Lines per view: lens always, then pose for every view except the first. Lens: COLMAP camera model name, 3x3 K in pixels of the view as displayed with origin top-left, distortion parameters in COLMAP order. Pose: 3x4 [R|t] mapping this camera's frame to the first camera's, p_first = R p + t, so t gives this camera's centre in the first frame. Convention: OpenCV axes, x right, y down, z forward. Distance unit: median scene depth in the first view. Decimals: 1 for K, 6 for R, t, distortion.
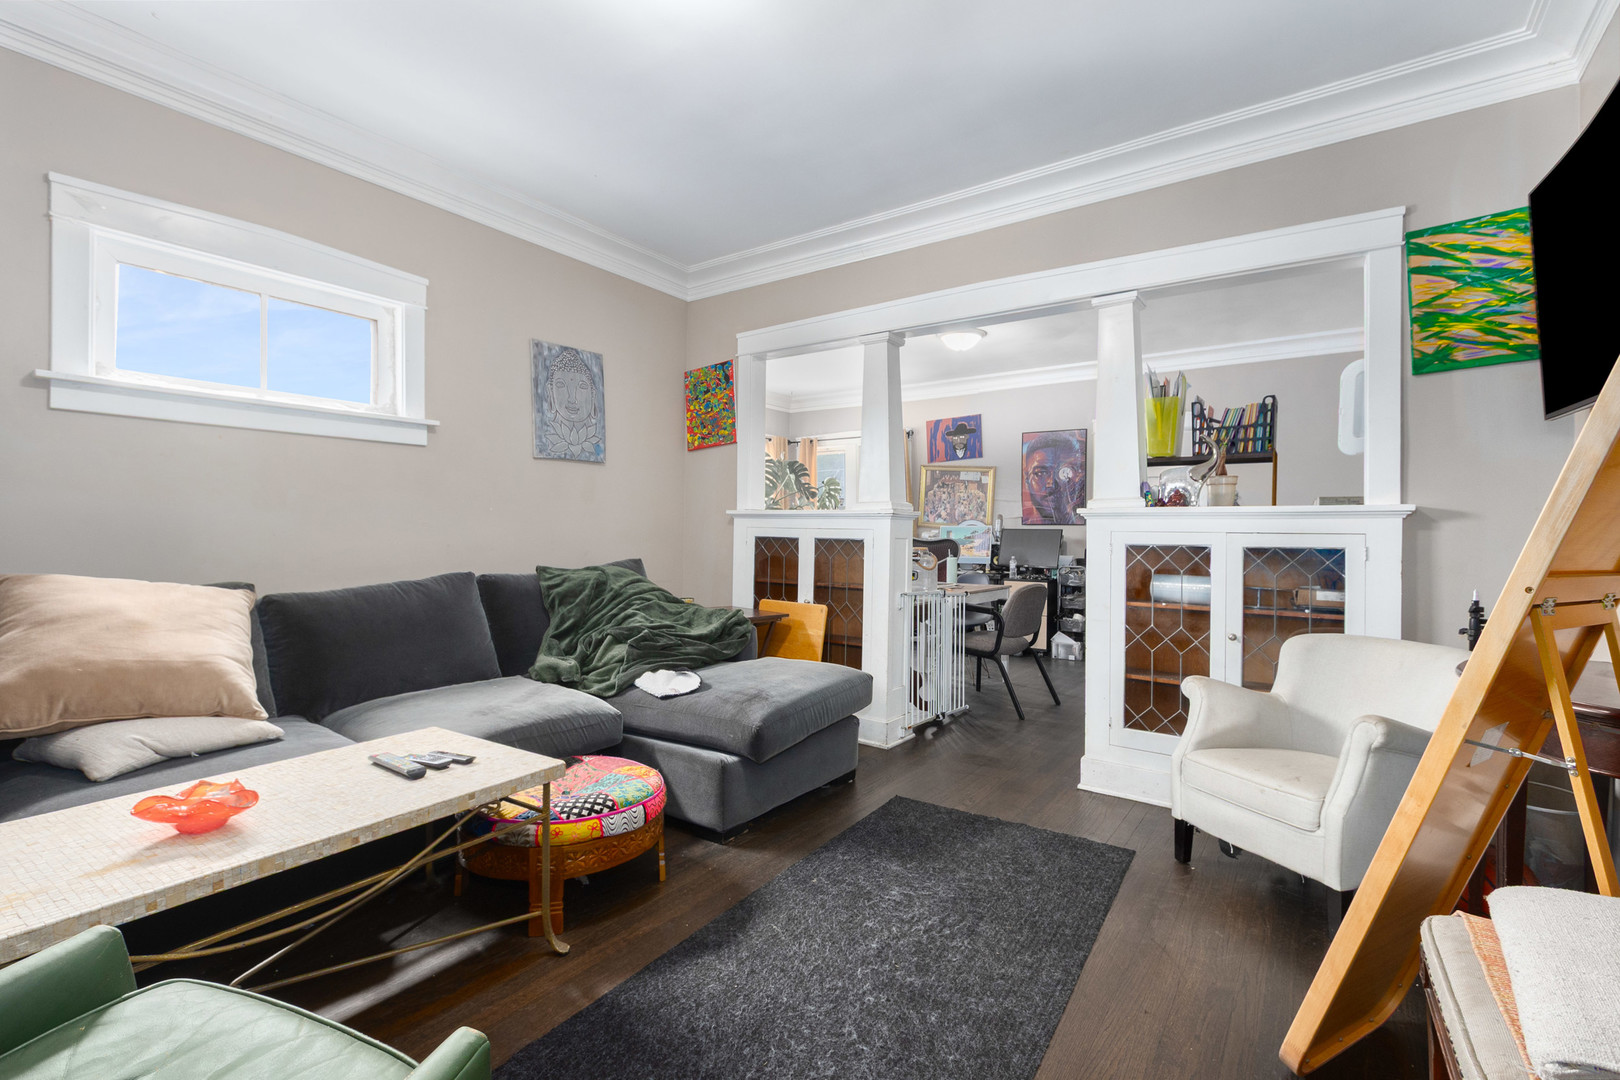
lens RADIAL K [[741.8, 0, 795.8], [0, 741.8, 530.5], [0, 0, 1]] dist [0.001501, -0.001740]
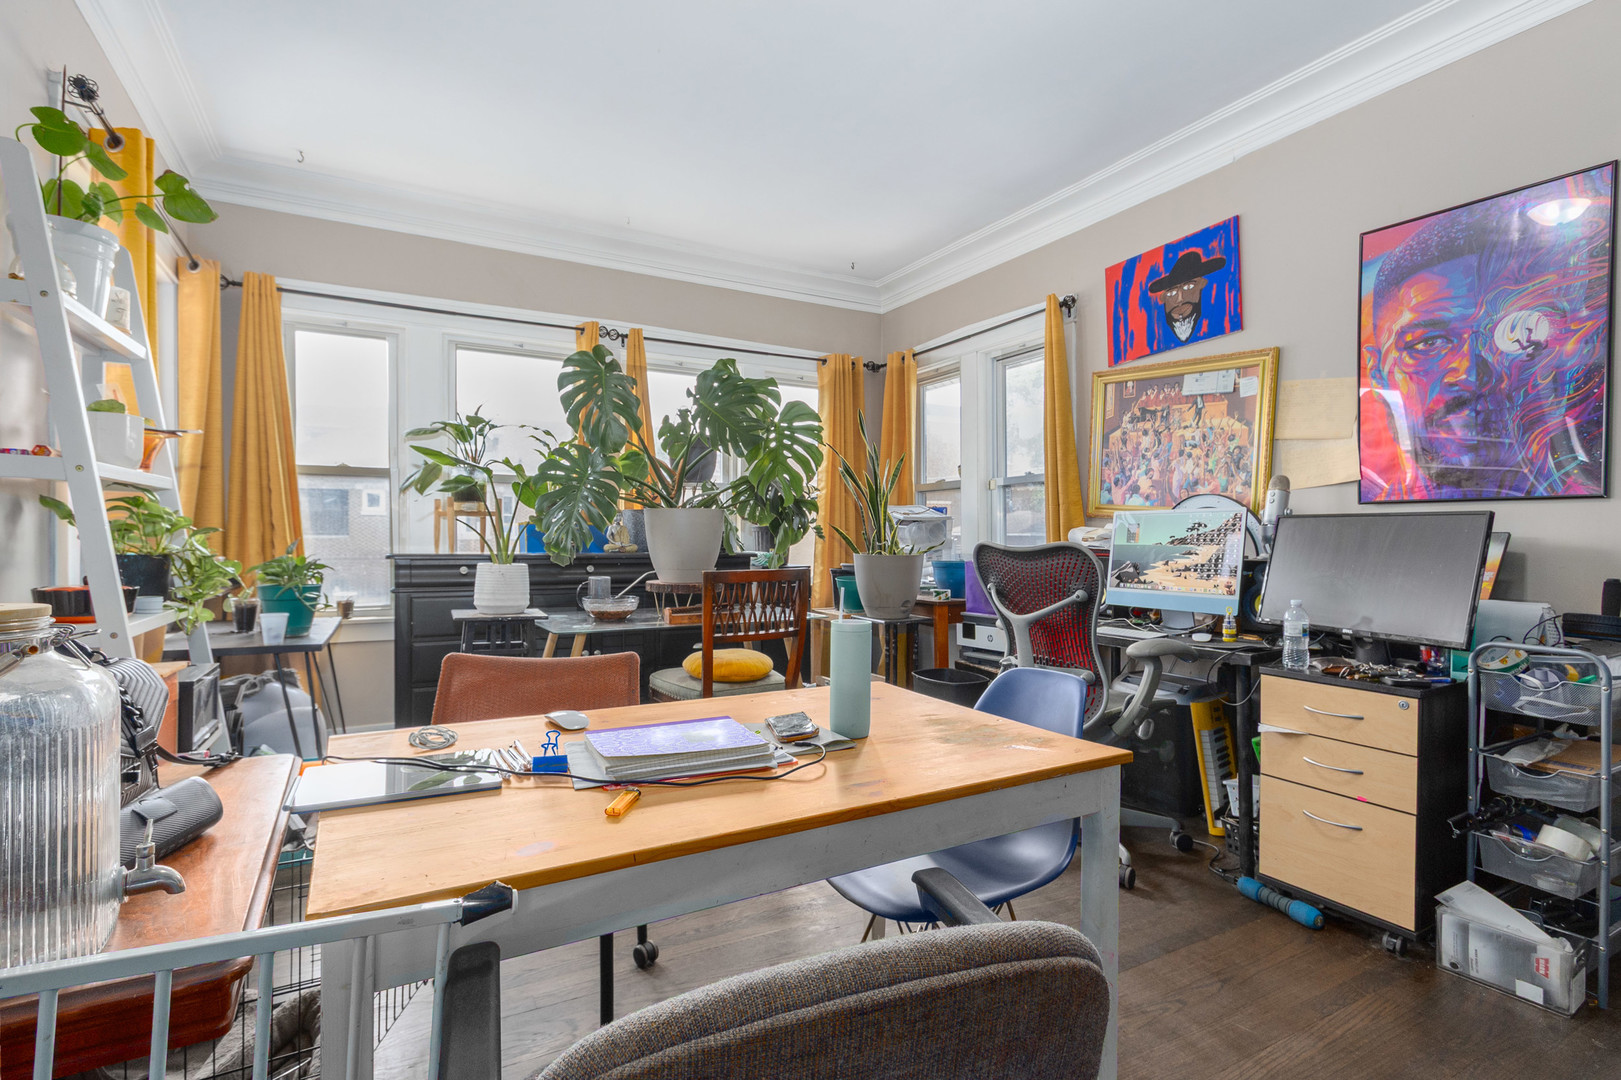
lens RADIAL K [[742.3, 0, 824.9], [0, 742.3, 534.0], [0, 0, 1]] dist [0.001501, -0.001740]
pose [[0.883630, -0.002993, -0.468176, 0.240589], [0.001137, 0.999990, -0.004246, 0.006889], [0.468184, 0.003220, 0.883625, 0.567840]]
